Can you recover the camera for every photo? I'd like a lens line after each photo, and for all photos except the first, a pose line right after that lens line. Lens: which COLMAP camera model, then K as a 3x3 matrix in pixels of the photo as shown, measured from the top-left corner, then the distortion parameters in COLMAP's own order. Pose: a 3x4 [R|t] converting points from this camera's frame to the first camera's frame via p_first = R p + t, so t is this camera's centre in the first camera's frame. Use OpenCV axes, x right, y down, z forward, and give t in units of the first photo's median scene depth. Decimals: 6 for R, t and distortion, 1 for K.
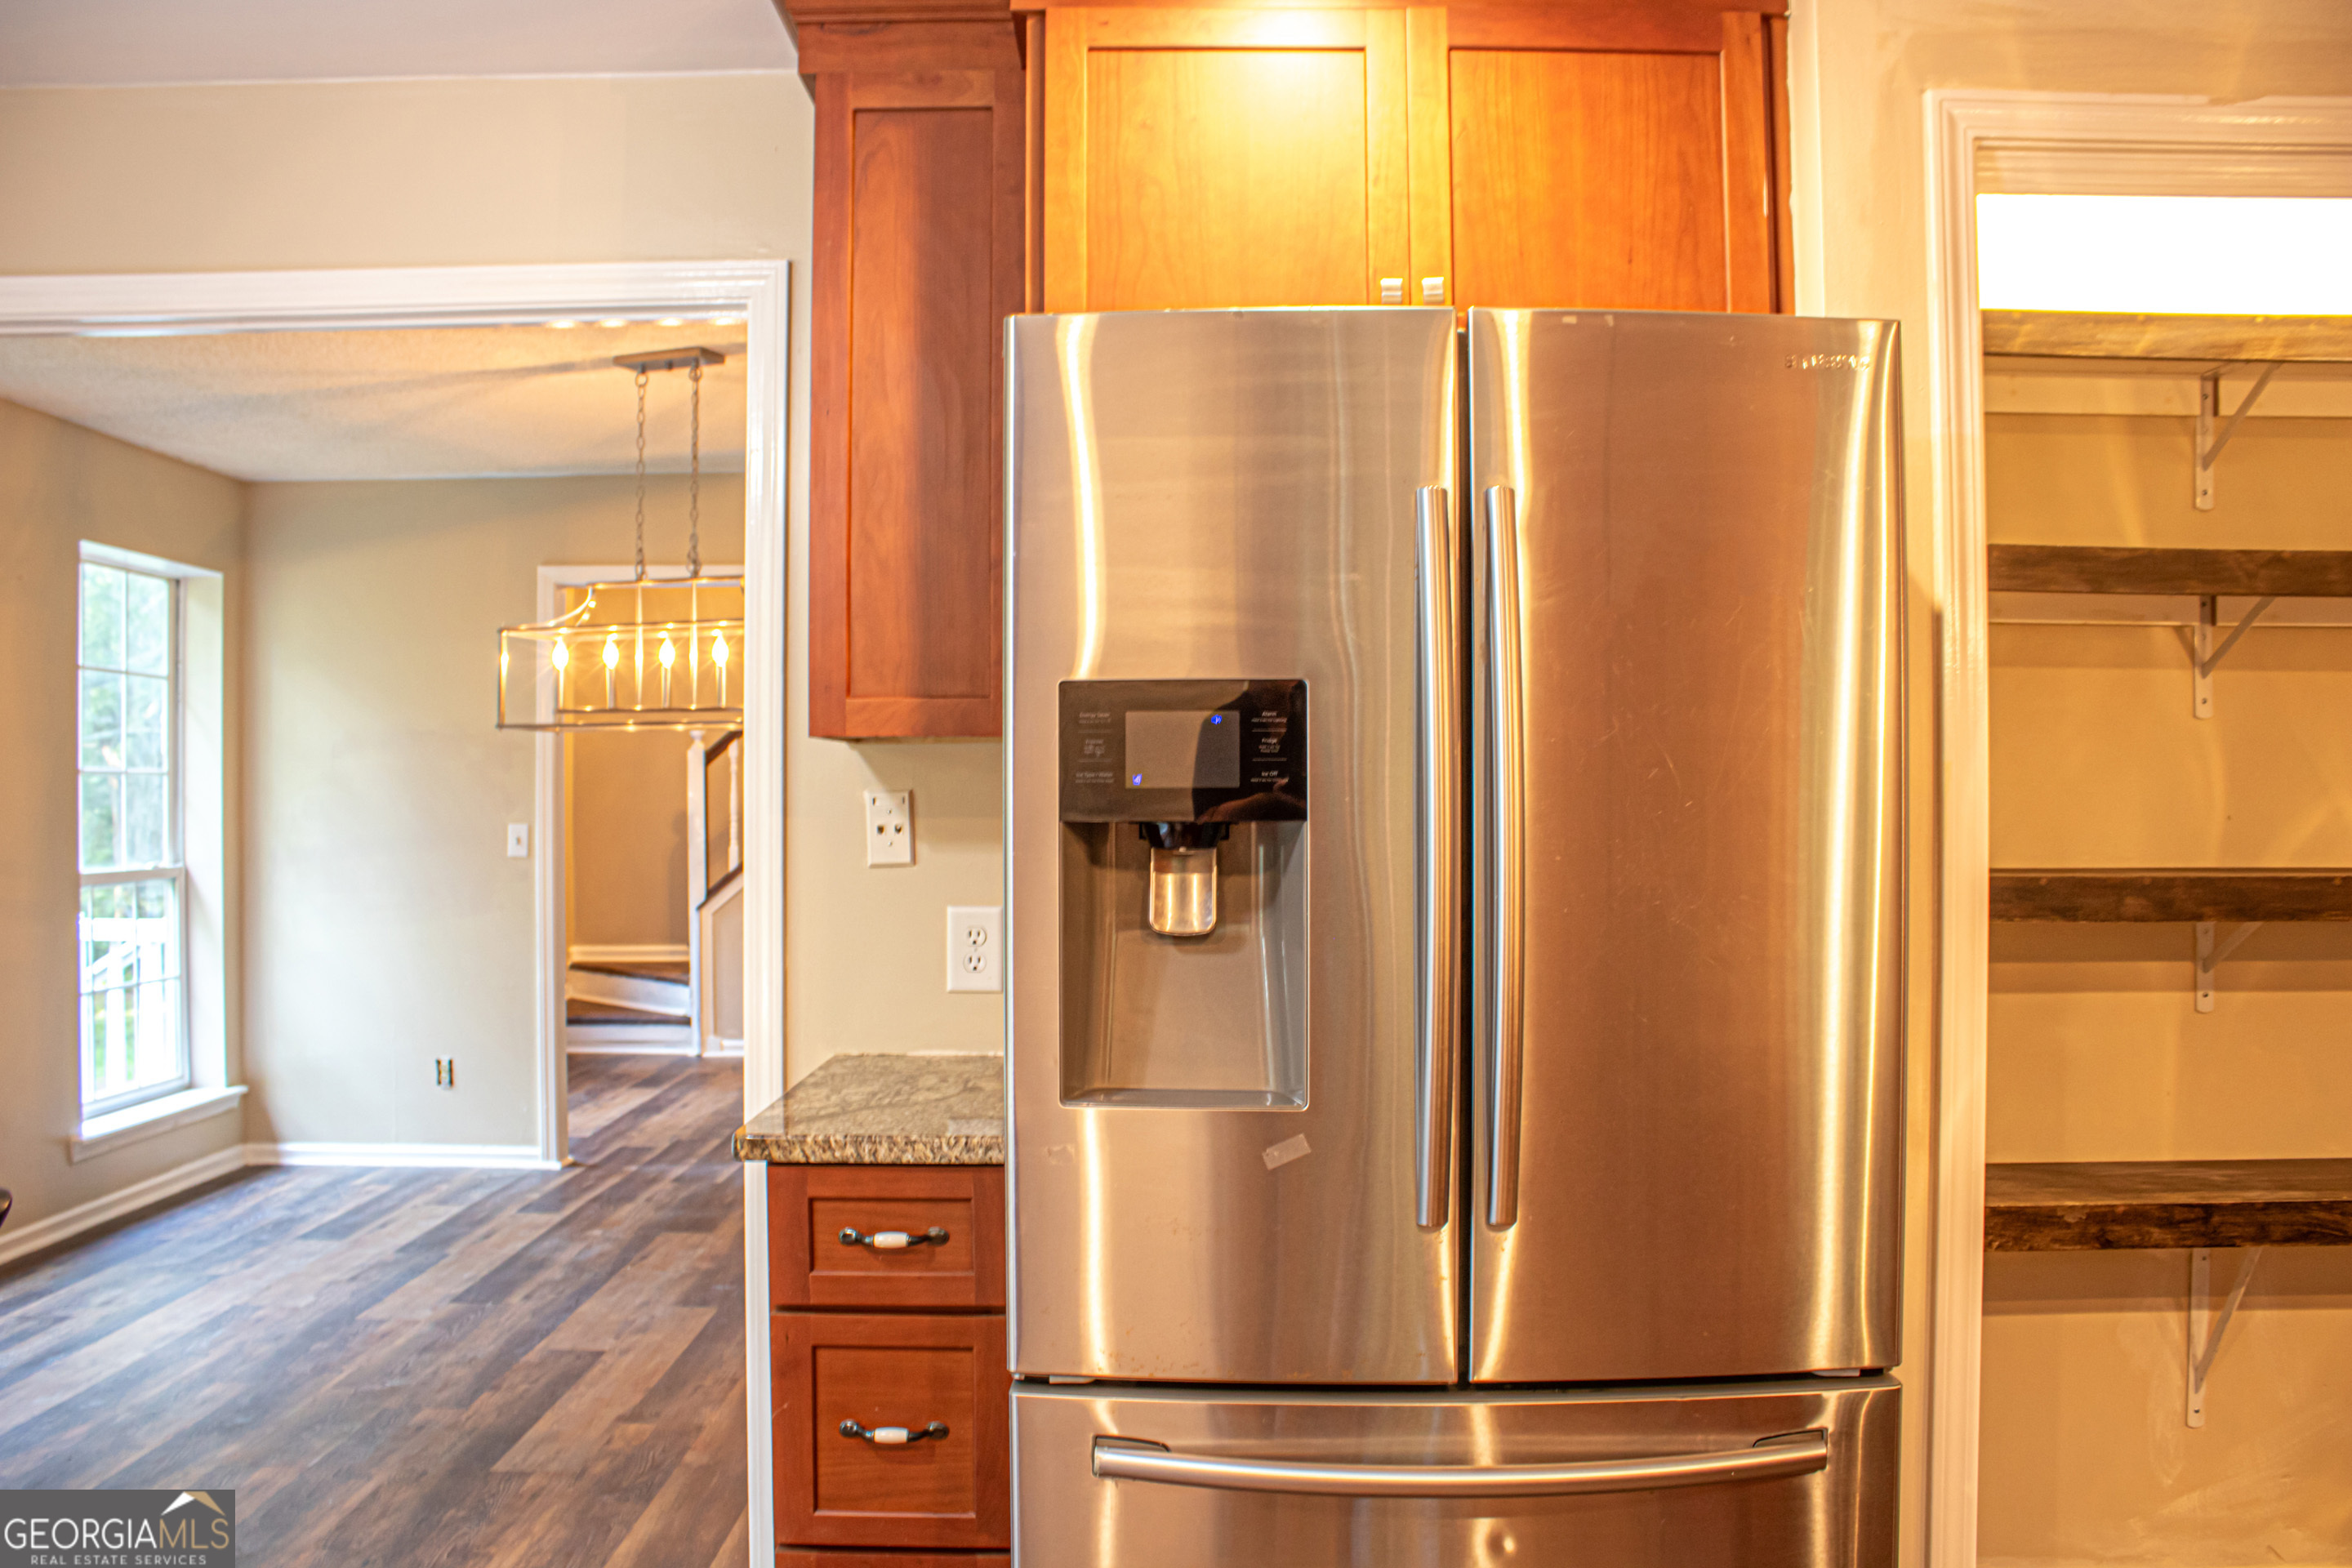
lens RADIAL K [[1941.3, 0, 1165.1], [0, 1941.3, 786.9], [0, 0, 1]] dist [-0.141519, 0.104971]
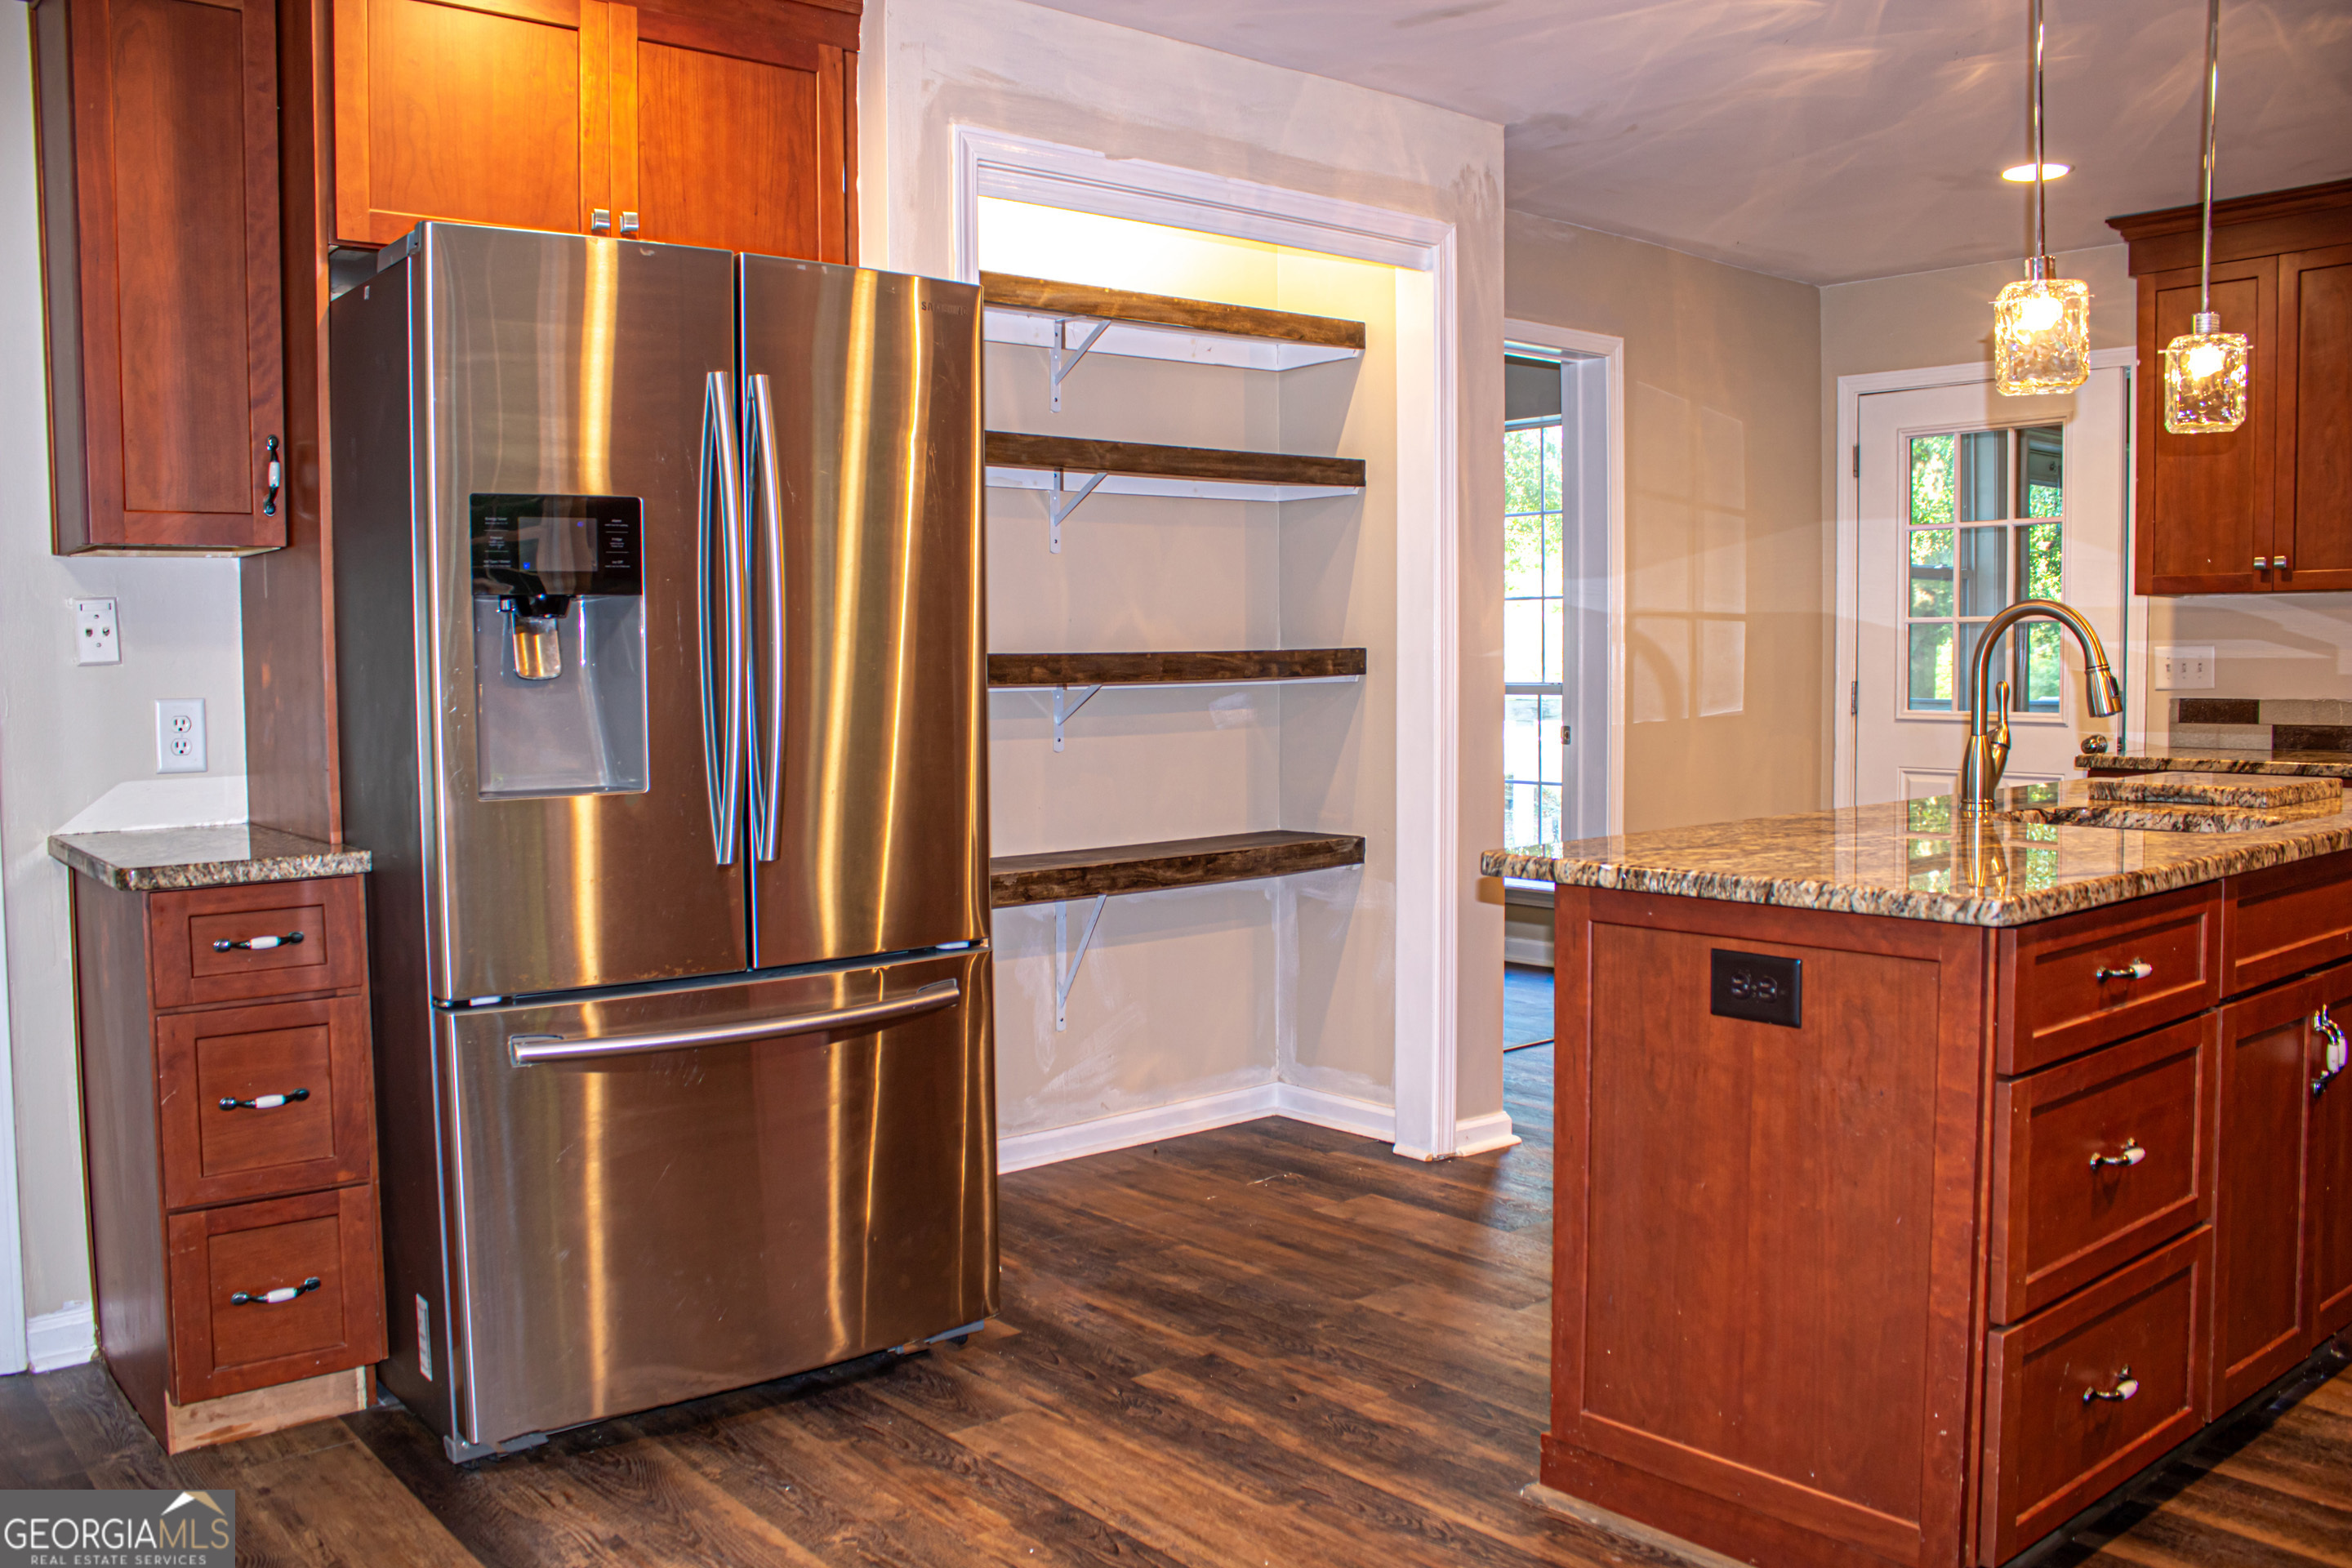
lens RADIAL K [[1941.3, 0, 1163.3], [0, 1941.3, 787.5], [0, 0, 1]] dist [-0.141519, 0.104971]
pose [[0.773886, -0.051365, 0.631238, -0.435143], [0.009696, 0.997550, 0.069285, 0.052593], [-0.633250, -0.047498, 0.772488, -0.298708]]
